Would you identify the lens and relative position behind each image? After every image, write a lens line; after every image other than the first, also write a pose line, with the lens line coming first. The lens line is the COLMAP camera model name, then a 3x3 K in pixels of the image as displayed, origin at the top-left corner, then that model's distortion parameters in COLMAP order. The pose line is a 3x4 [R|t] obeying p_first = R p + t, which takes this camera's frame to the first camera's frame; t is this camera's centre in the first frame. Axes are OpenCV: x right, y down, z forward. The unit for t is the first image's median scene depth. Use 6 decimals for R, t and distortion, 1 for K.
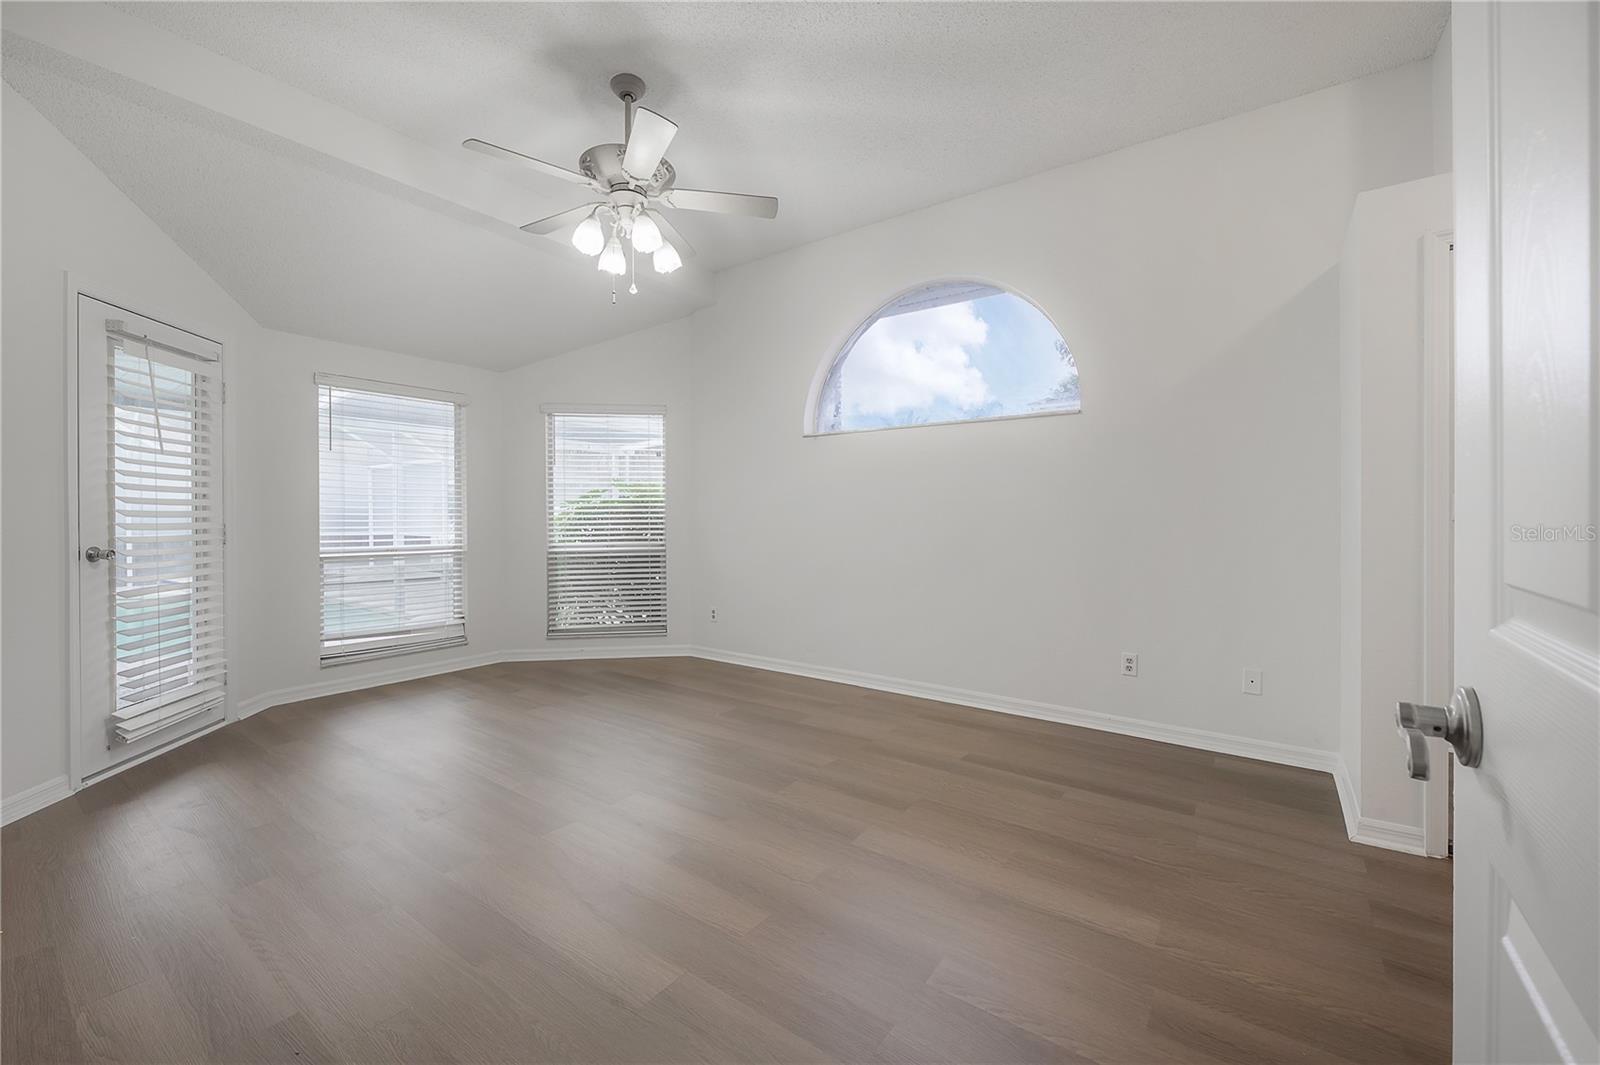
lens RADIAL K [[653.2, 0, 806.0], [0, 653.2, 512.2], [0, 0, 1]] dist [-0.000328, -0.000109]
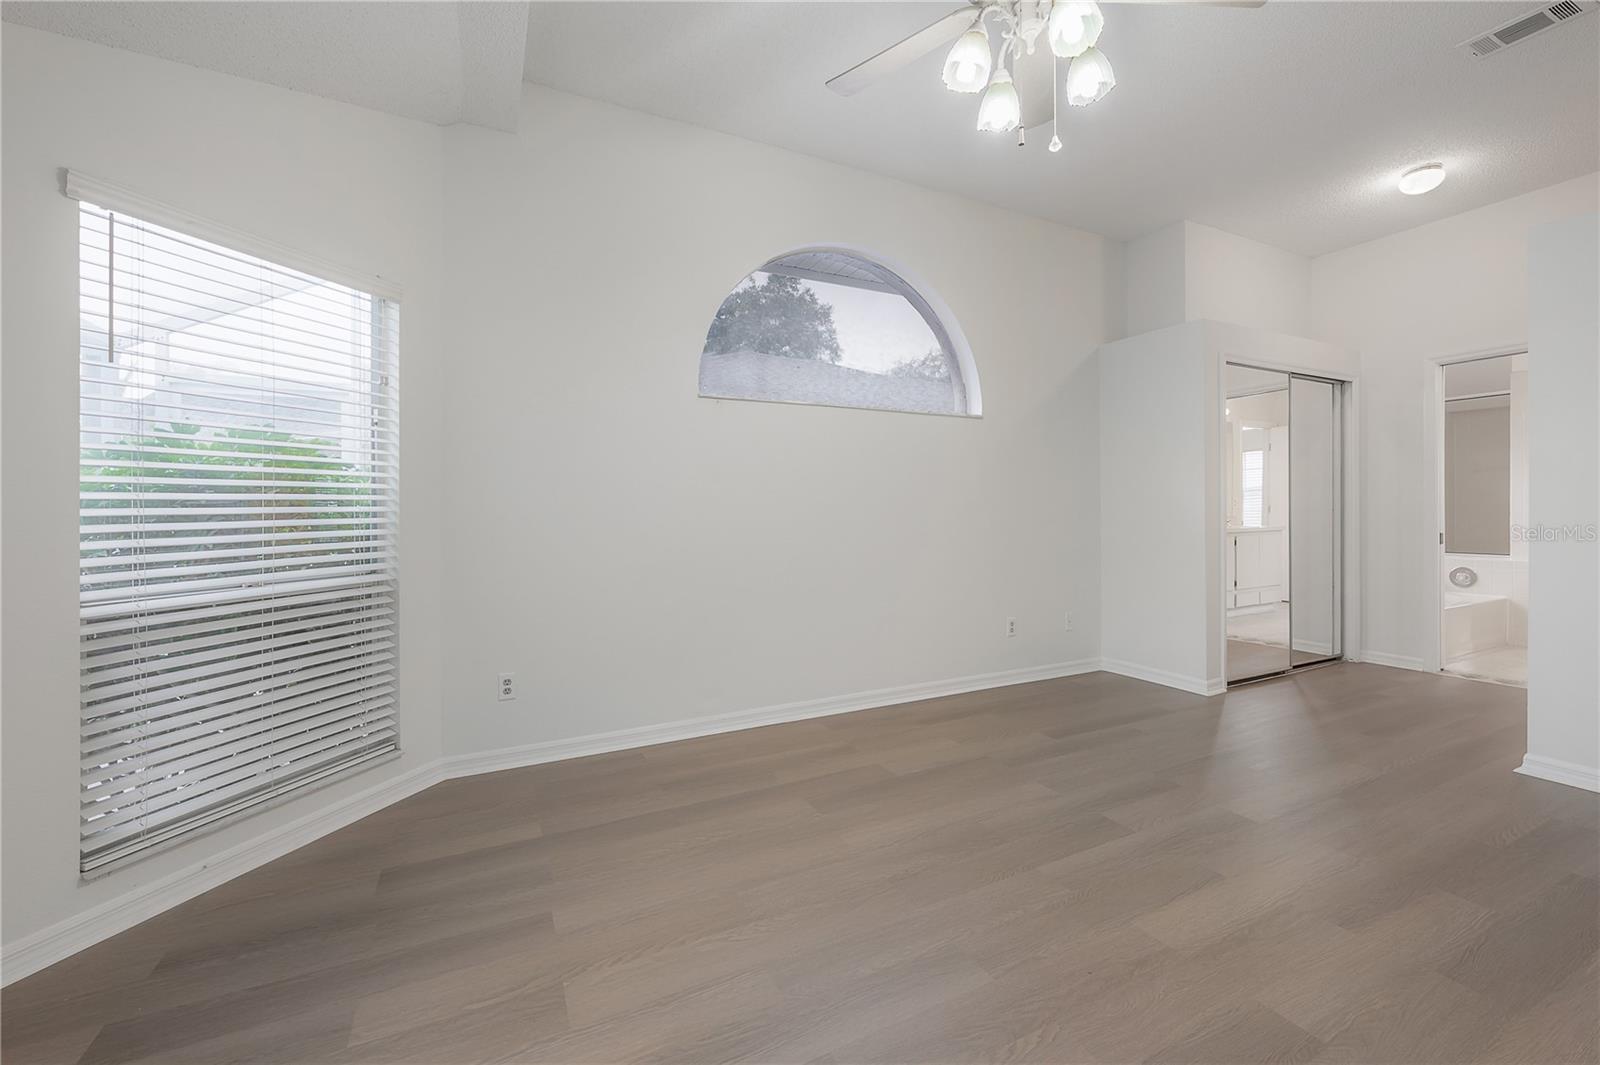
lens RADIAL K [[653.2, 0, 806.0], [0, 653.2, 512.2], [0, 0, 1]] dist [-0.000328, -0.000109]
pose [[0.473982, 0.006430, 0.880511, -0.512006], [0.025489, 0.999454, -0.021019, 0.026449], [-0.880166, 0.032406, 0.473559, 0.526025]]
